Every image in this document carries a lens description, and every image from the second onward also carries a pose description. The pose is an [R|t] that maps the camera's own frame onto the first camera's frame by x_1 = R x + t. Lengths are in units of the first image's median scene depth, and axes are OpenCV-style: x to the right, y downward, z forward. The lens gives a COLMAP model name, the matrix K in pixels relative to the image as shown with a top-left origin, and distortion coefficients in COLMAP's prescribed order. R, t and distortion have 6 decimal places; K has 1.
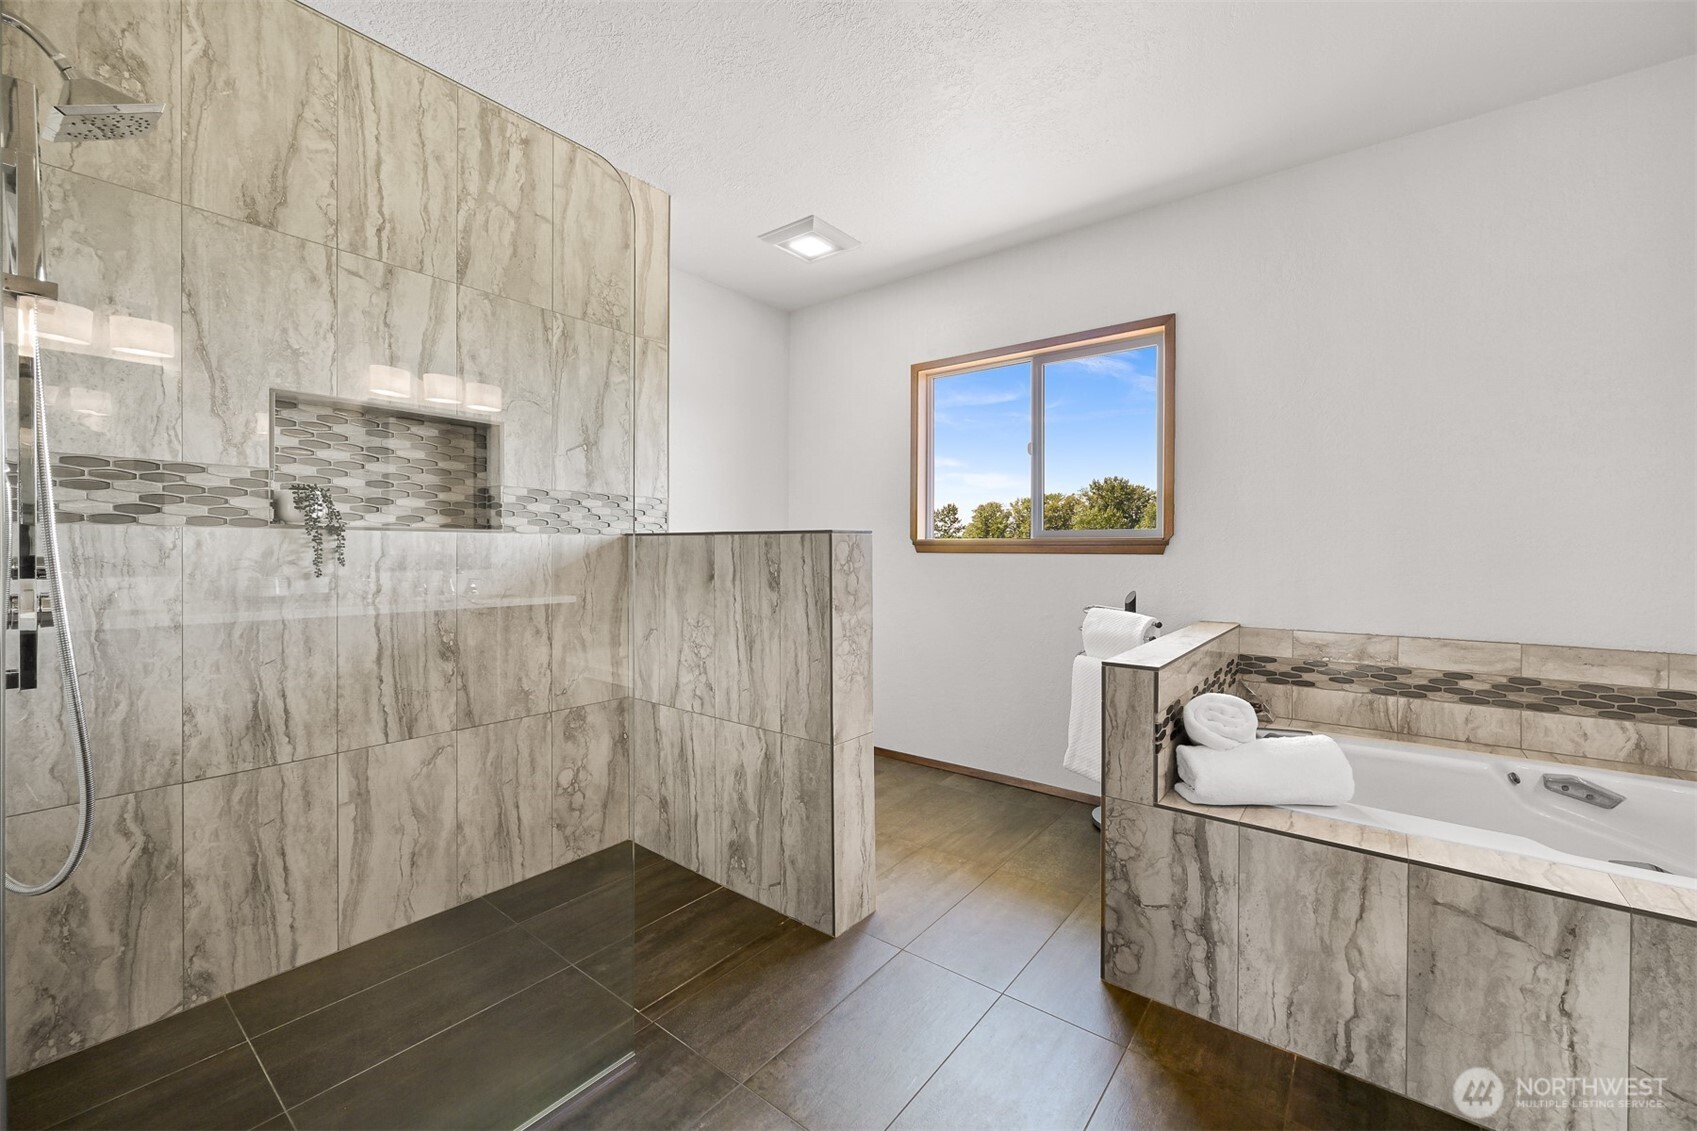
lens RADIAL K [[681.0, 0, 848.2], [0, 681.0, 558.6], [0, 0, 1]] dist [0.003553, 0.000074]
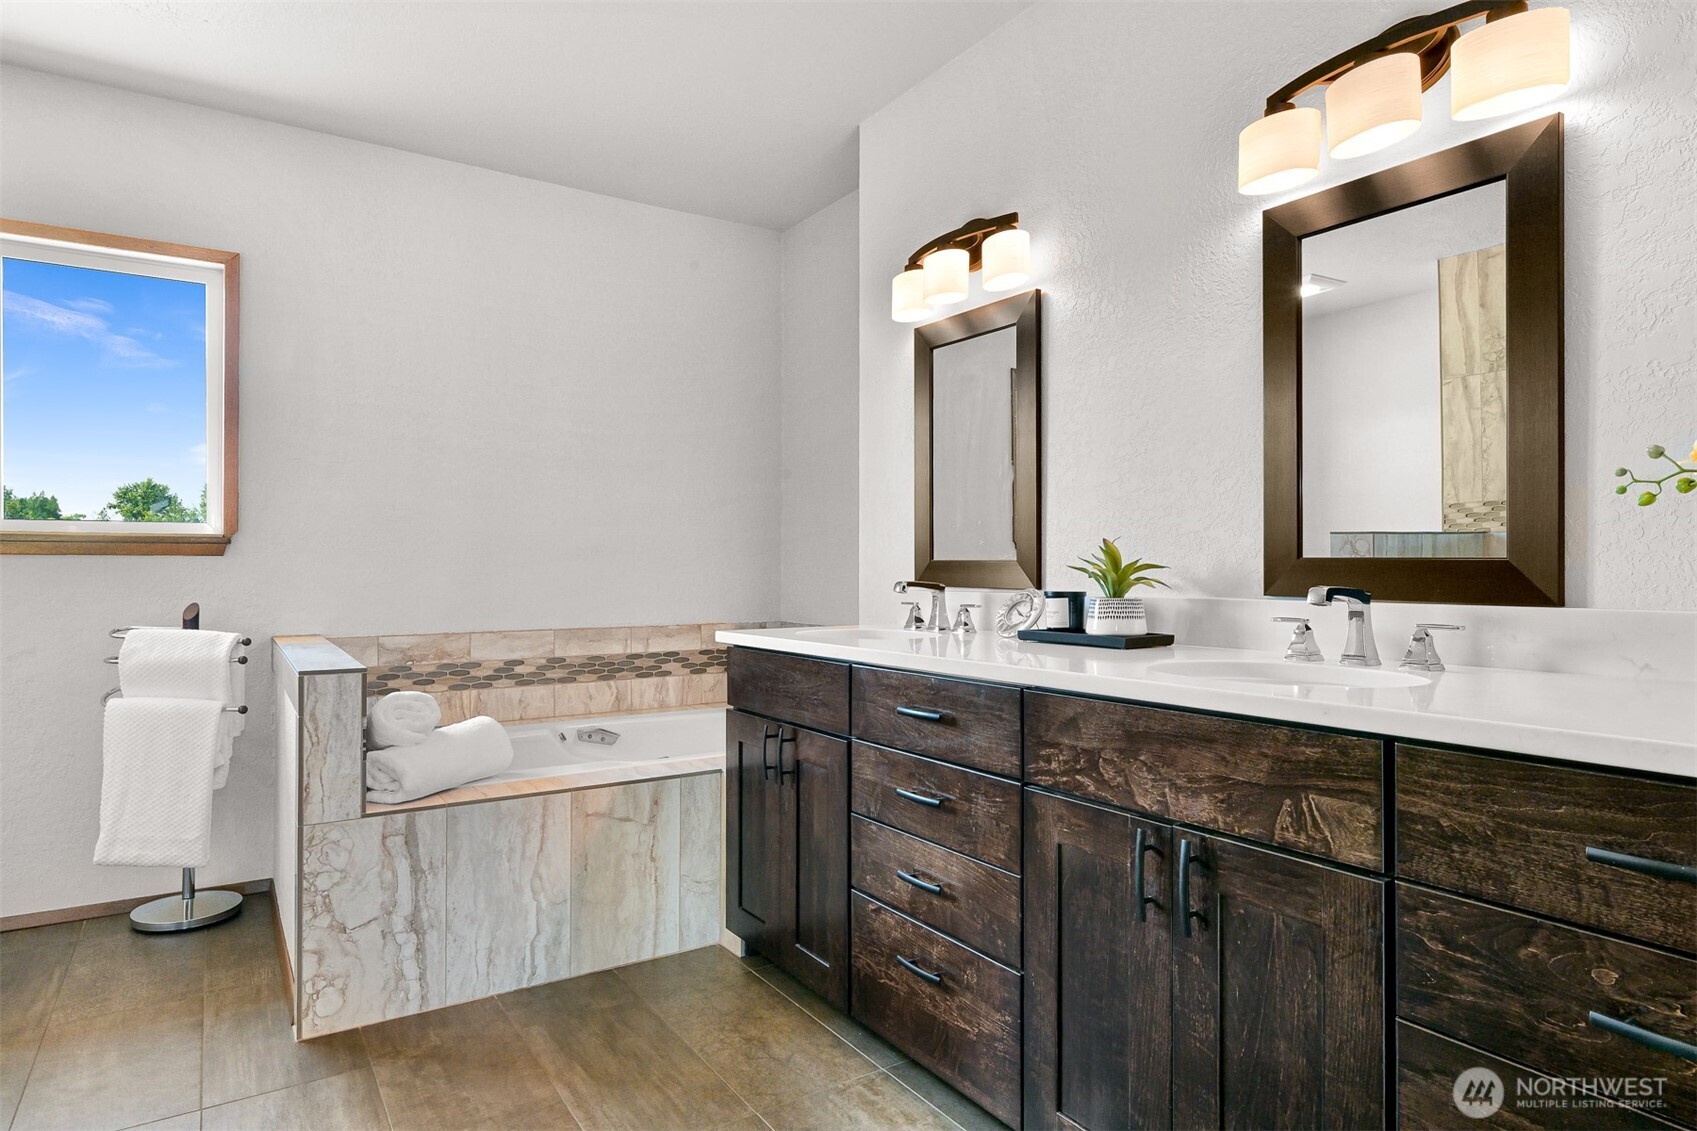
lens RADIAL K [[967.9, 0, 843.4], [0, 967.9, 566.5], [0, 0, 1]] dist [0.000941, -0.000827]
pose [[0.332224, -0.000916, 0.943200, -0.580788], [0.012693, 0.999913, -0.003500, 0.032398], [-0.943115, 0.013135, 0.332207, -0.066931]]
